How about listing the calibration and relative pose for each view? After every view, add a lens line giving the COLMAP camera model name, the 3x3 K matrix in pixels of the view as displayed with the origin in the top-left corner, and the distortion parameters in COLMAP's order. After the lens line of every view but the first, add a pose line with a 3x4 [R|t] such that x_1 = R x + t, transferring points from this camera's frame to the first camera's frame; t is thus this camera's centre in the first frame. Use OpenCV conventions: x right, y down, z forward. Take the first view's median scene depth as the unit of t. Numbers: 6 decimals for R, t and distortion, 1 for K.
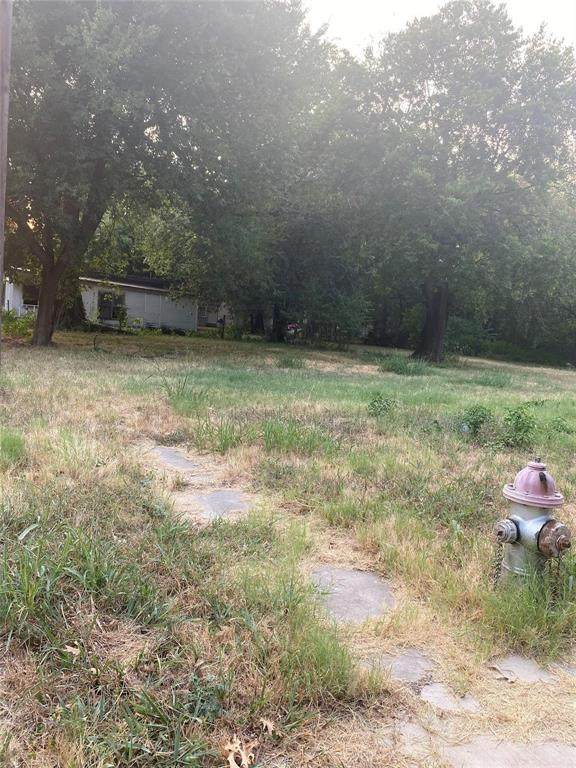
lens RADIAL K [[596.2, 0, 288.0], [0, 596.2, 384.0], [0, 0, 1]] dist [0.004649, 0.002898]
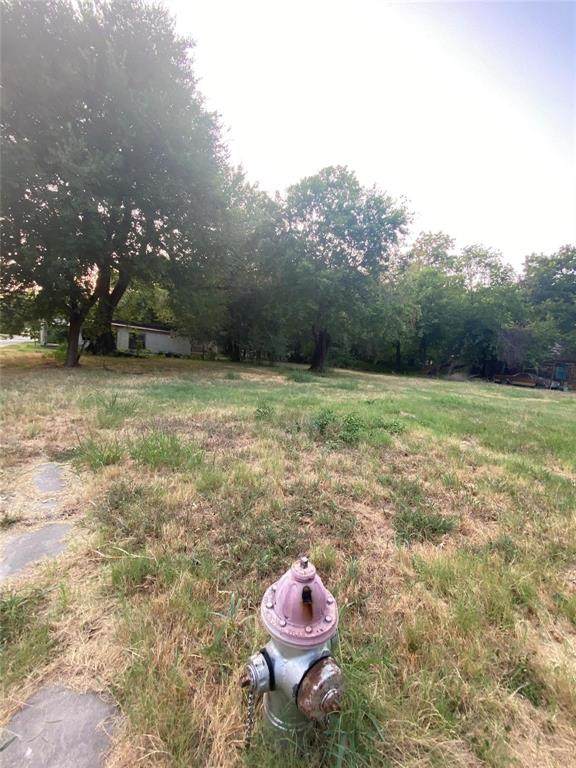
lens RADIAL K [[311.7, 0, 288.0], [0, 311.7, 384.0], [0, 0, 1]] dist [0.000384, 0.000063]
pose [[0.993900, -0.012698, 0.109549, 0.058206], [0.011762, 0.999889, 0.009188, -0.016472], [-0.109654, -0.007844, 0.993939, 0.100179]]
